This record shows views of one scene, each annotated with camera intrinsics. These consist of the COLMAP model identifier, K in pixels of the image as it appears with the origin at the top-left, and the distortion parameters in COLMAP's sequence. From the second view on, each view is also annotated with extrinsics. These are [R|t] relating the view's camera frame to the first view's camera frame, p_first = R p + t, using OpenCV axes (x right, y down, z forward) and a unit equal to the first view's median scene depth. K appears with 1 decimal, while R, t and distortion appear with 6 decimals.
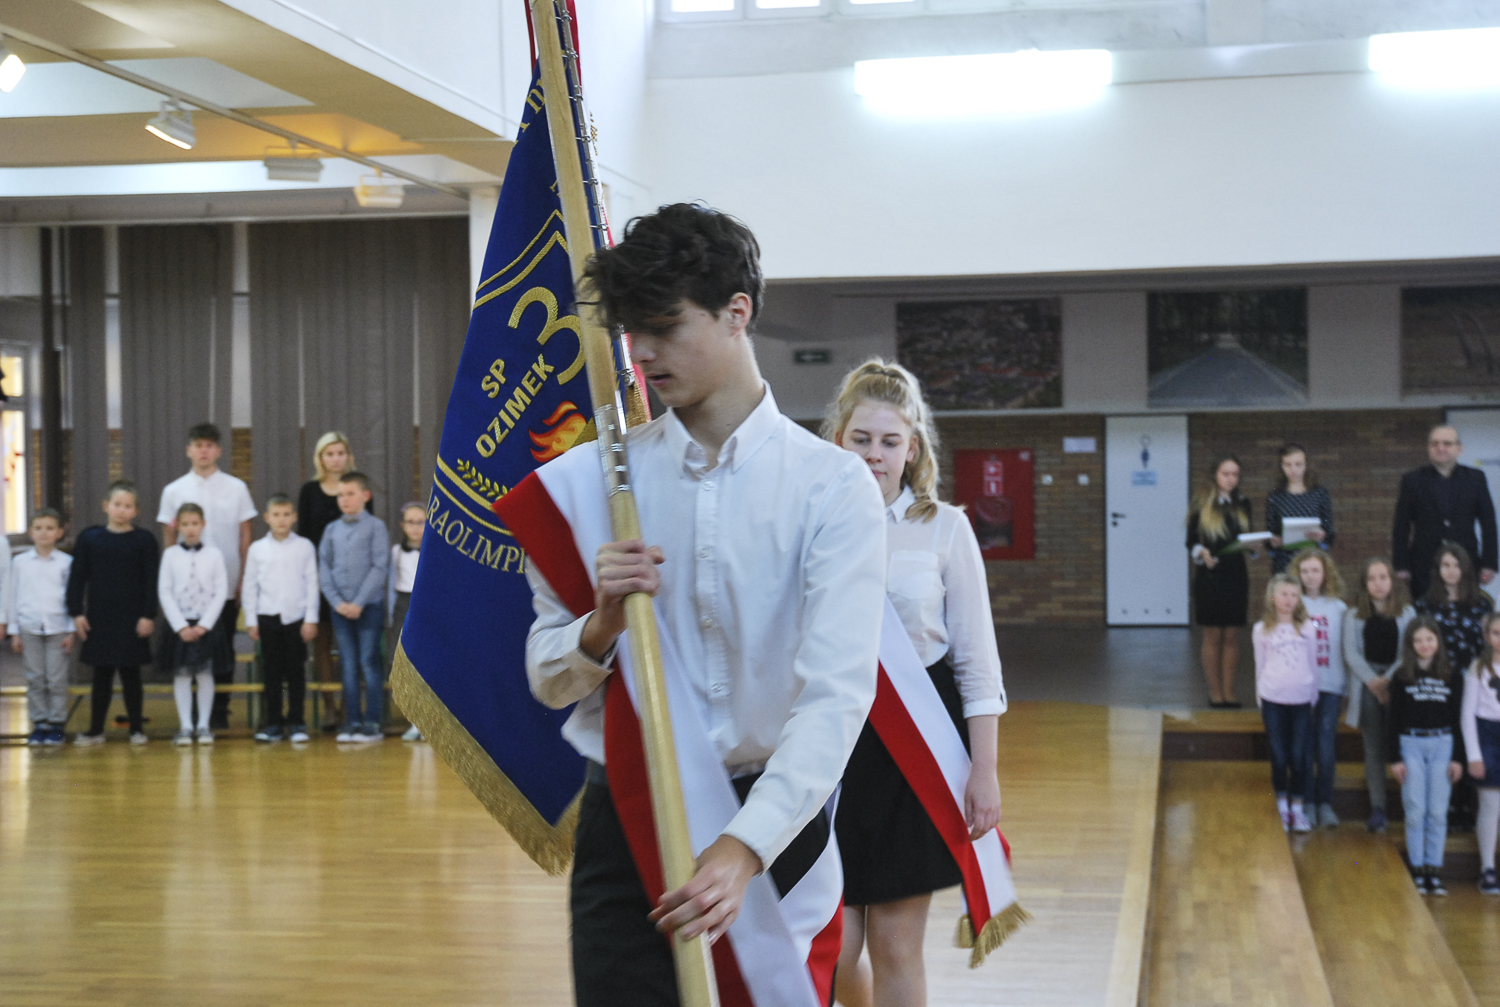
lens RADIAL K [[2446.3, 0, 749.5], [0, 2446.3, 490.0], [0, 0, 1]] dist [0.137019, 0.000000]
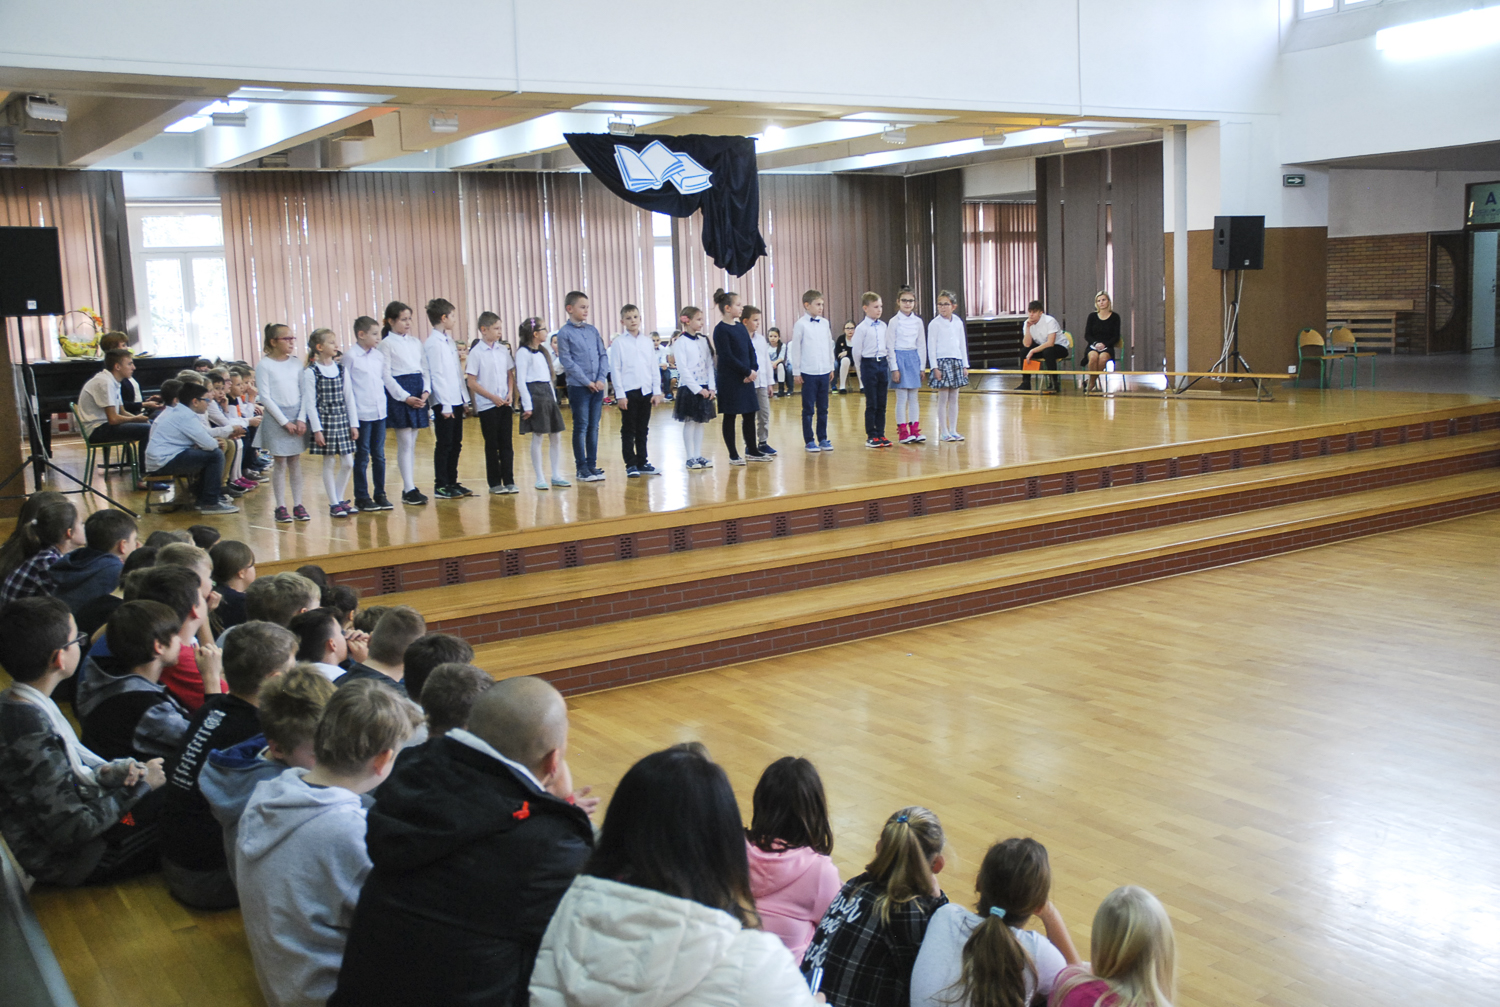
lens RADIAL K [[1551.3, 0, 759.3], [0, 1551.3, 510.8], [0, 0, 1]] dist [-0.011271, 0.000000]
pose [[0.695999, 0.086188, -0.712852, 0.393389], [0.024979, 0.989263, 0.143996, -0.002092], [0.717608, -0.118028, 0.686373, -0.093638]]
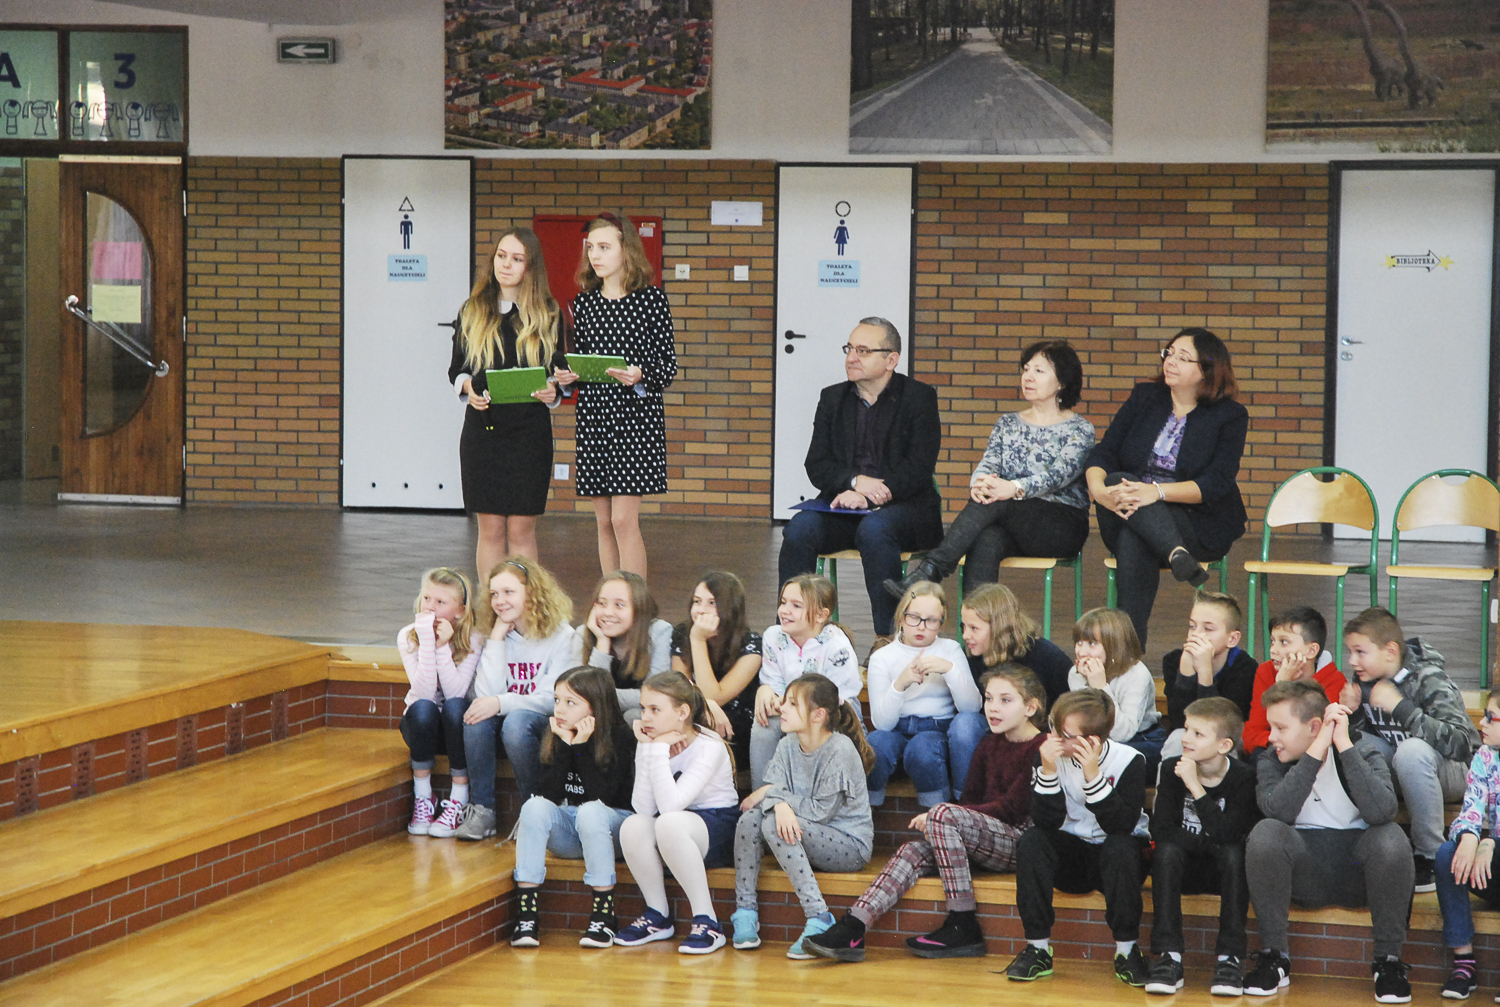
lens RADIAL K [[4426.1, 0, 758.4], [0, 4426.1, 495.8], [0, 0, 1]] dist [0.424817, 0.000000]
pose [[0.994989, 0.031824, -0.094789, 0.248630], [-0.027396, 0.998488, 0.047650, -0.001695], [0.096162, -0.044815, 0.994356, -0.061636]]
